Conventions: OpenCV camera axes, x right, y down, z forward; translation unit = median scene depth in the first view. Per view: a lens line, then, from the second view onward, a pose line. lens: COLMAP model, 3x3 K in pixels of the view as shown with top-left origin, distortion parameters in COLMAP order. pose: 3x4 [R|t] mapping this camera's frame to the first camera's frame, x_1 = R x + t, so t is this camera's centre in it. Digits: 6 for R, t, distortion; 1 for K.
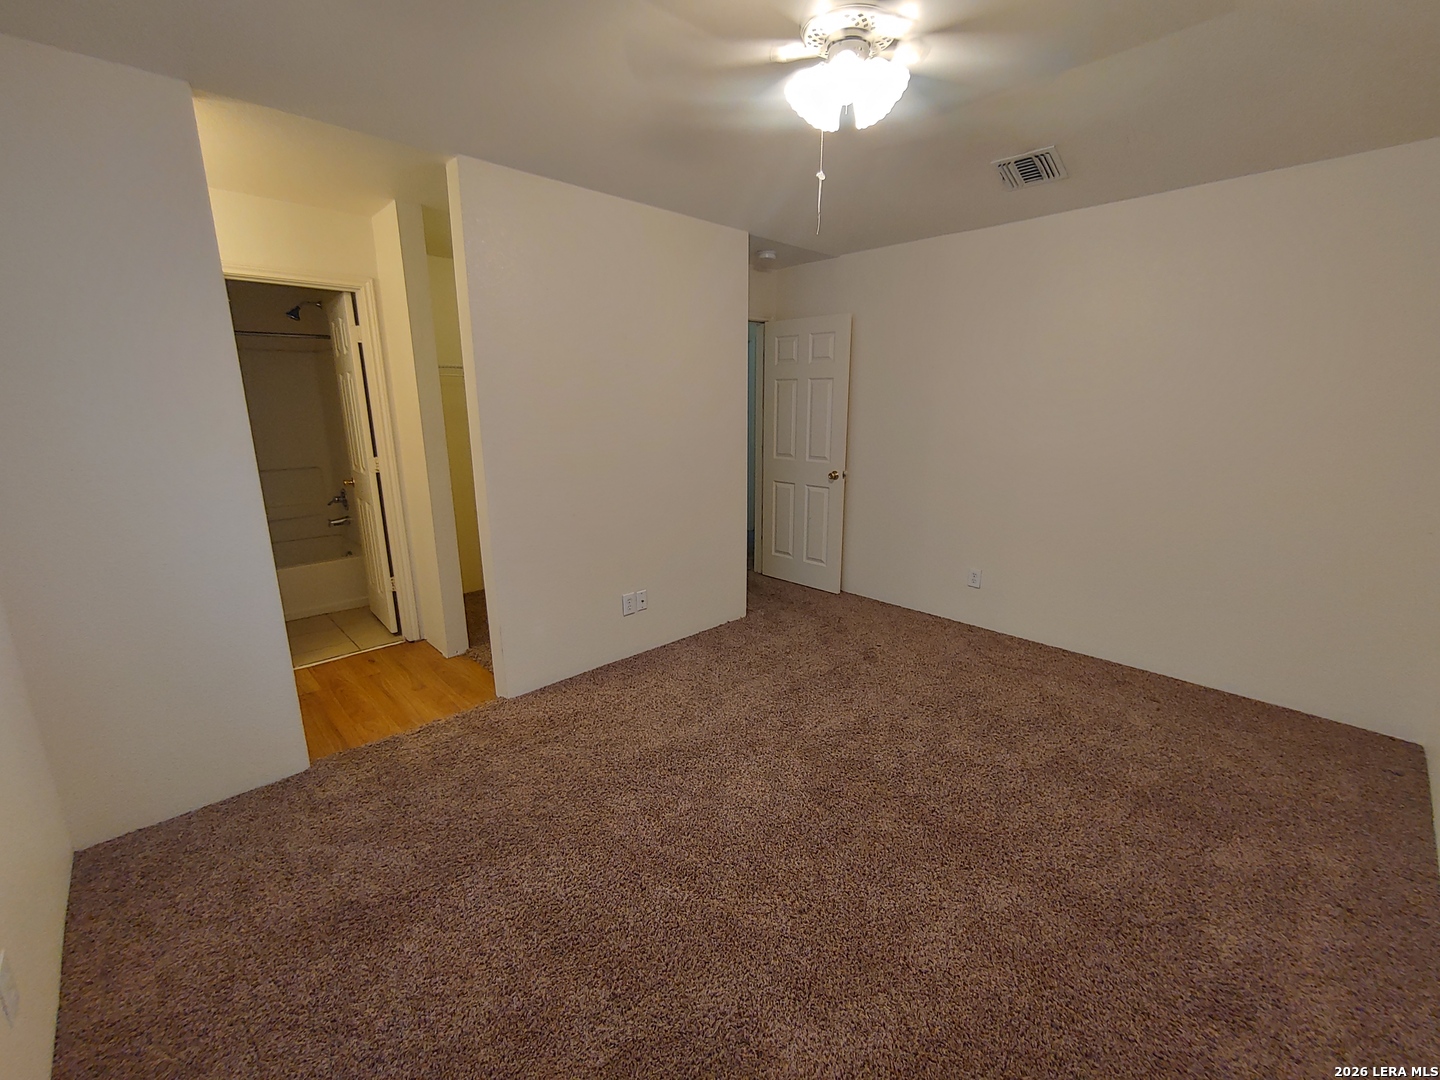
lens RADIAL K [[601.9, 0, 719.7], [0, 601.9, 541.3], [0, 0, 1]] dist [-0.001126, -0.000166]
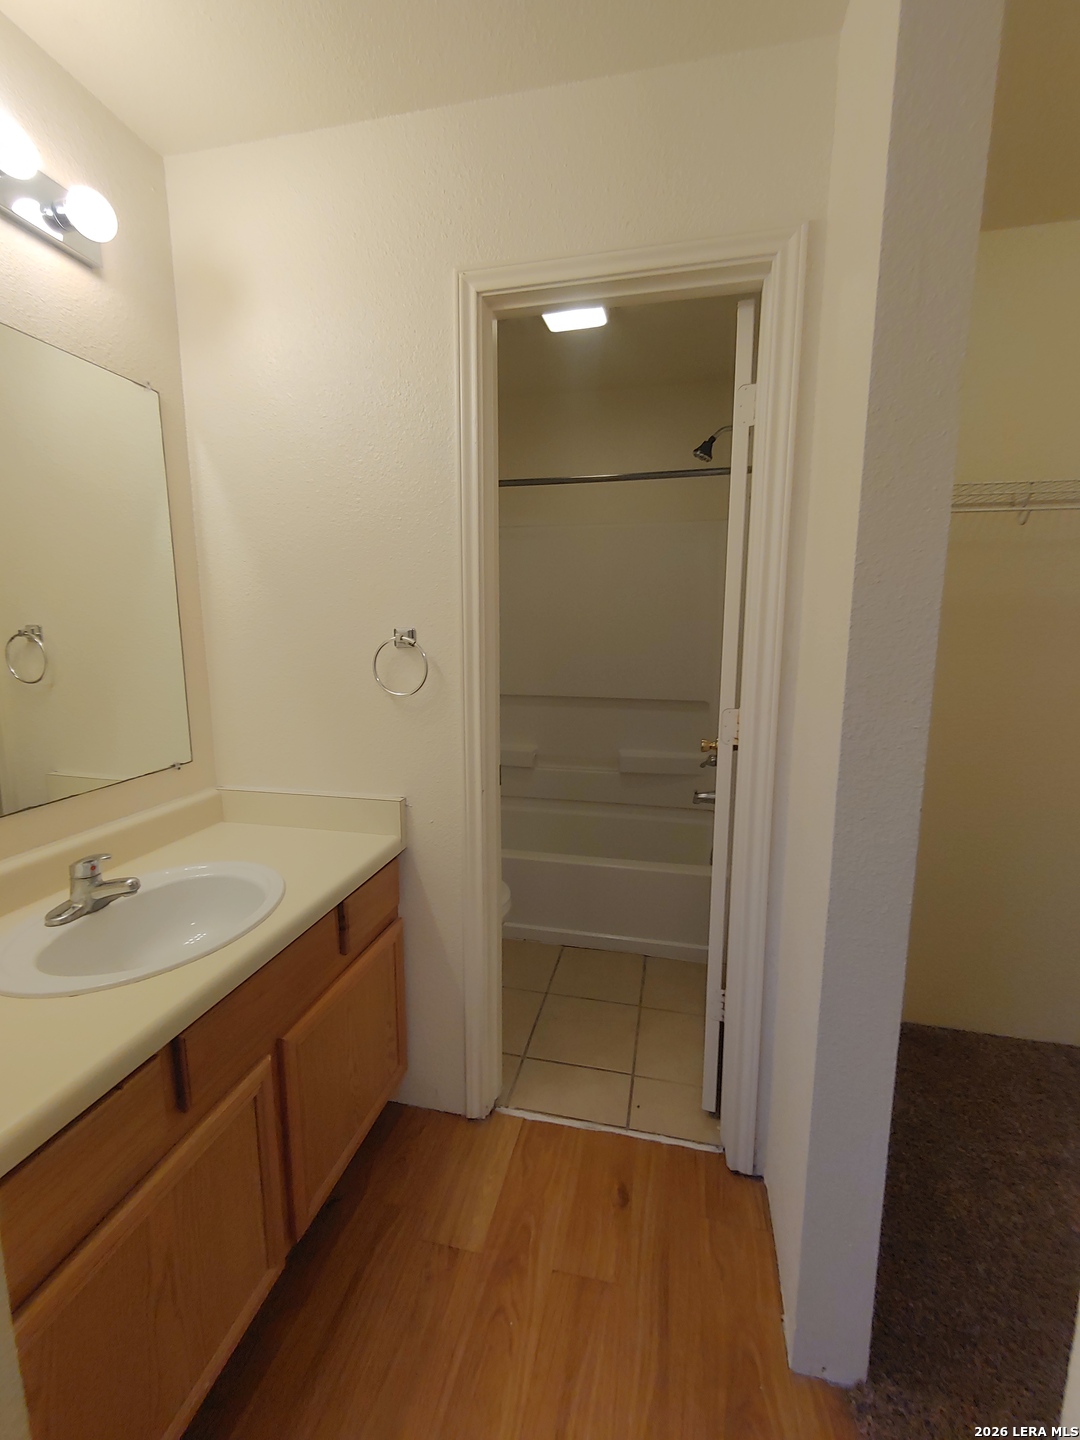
lens RADIAL K [[601.9, 0, 540.7], [0, 601.9, 719.5], [0, 0, 1]] dist [-0.001126, -0.000166]
pose [[0.533677, 0.146943, -0.832825, -0.301118], [-0.201402, 0.978538, 0.043593, -0.130792], [0.821356, 0.144468, 0.551818, 0.657569]]
